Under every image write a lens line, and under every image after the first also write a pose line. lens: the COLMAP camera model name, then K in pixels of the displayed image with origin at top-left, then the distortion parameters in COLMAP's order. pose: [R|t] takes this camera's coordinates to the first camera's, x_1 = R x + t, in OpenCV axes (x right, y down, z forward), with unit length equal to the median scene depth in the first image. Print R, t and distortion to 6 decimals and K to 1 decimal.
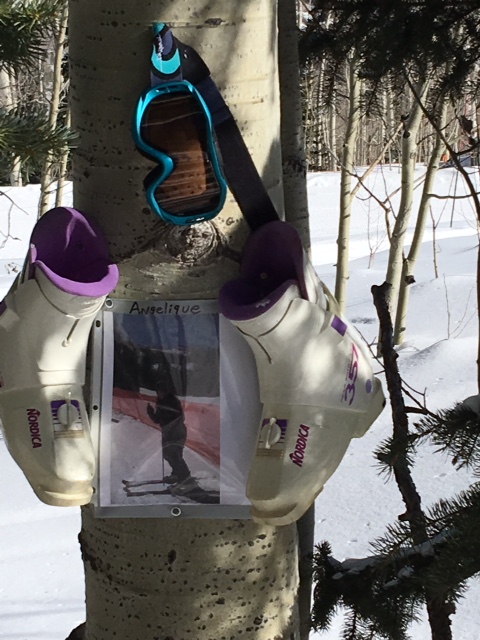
lens RADIAL K [[1961.3, 0, 239.6], [0, 1961.3, 317.1], [0, 0, 1]] dist [0.037792, 0.000000]
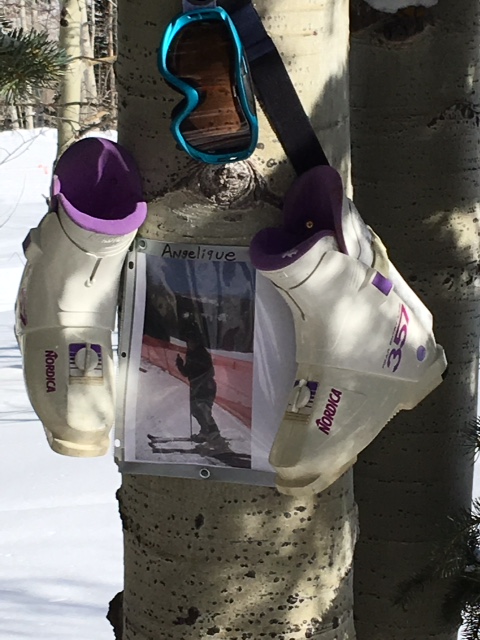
lens RADIAL K [[2224.4, 0, 239.4], [0, 2224.4, 320.9], [0, 0, 1]] dist [0.020019, 0.000000]
pose [[0.979449, 0.069069, -0.189498, 0.183208], [-0.065476, 0.997537, 0.025167, -0.000210], [0.190770, -0.012242, 0.981559, -0.028163]]
